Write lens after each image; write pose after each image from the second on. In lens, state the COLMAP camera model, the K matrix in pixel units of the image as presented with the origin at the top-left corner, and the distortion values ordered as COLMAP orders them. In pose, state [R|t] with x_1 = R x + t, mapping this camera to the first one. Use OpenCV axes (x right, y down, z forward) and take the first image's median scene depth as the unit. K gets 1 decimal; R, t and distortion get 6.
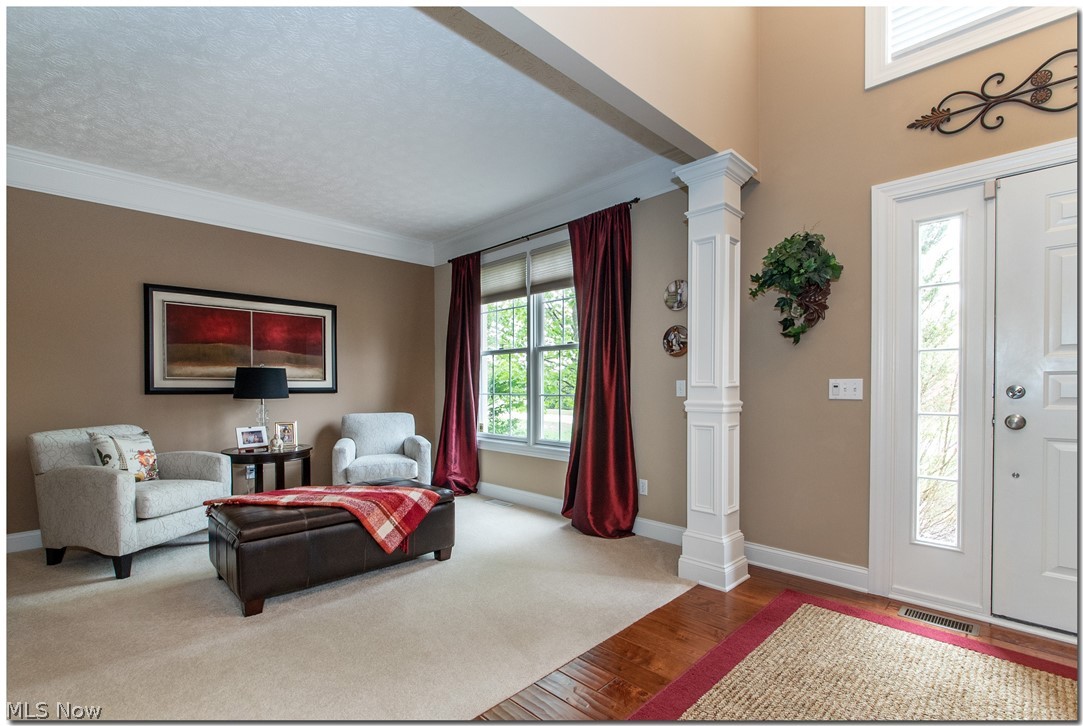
lens RADIAL K [[479.3, 0, 524.8], [0, 479.3, 392.0], [0, 0, 1]] dist [0.004231, -0.003278]
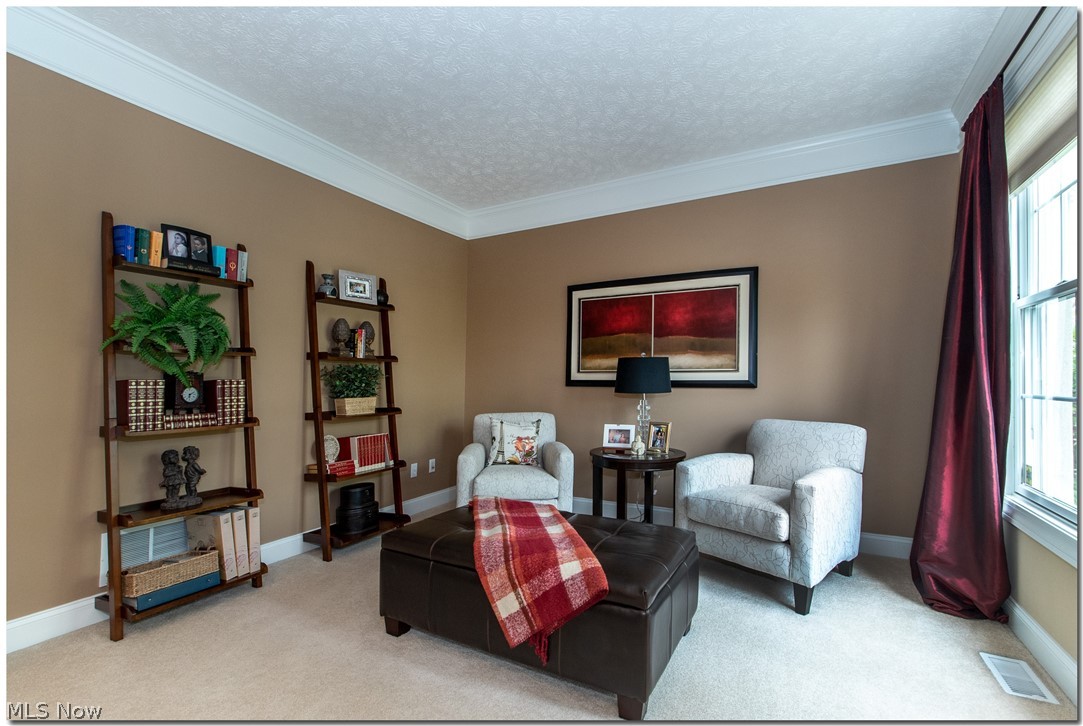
lens RADIAL K [[479.3, 0, 543.5], [0, 479.3, 368.6], [0, 0, 1]] dist [0.004231, -0.003278]
pose [[0.311956, -0.021094, -0.949862, 0.229377], [-0.010040, 0.999624, -0.025497, -0.006723], [0.950044, 0.017491, 0.311627, 0.580802]]
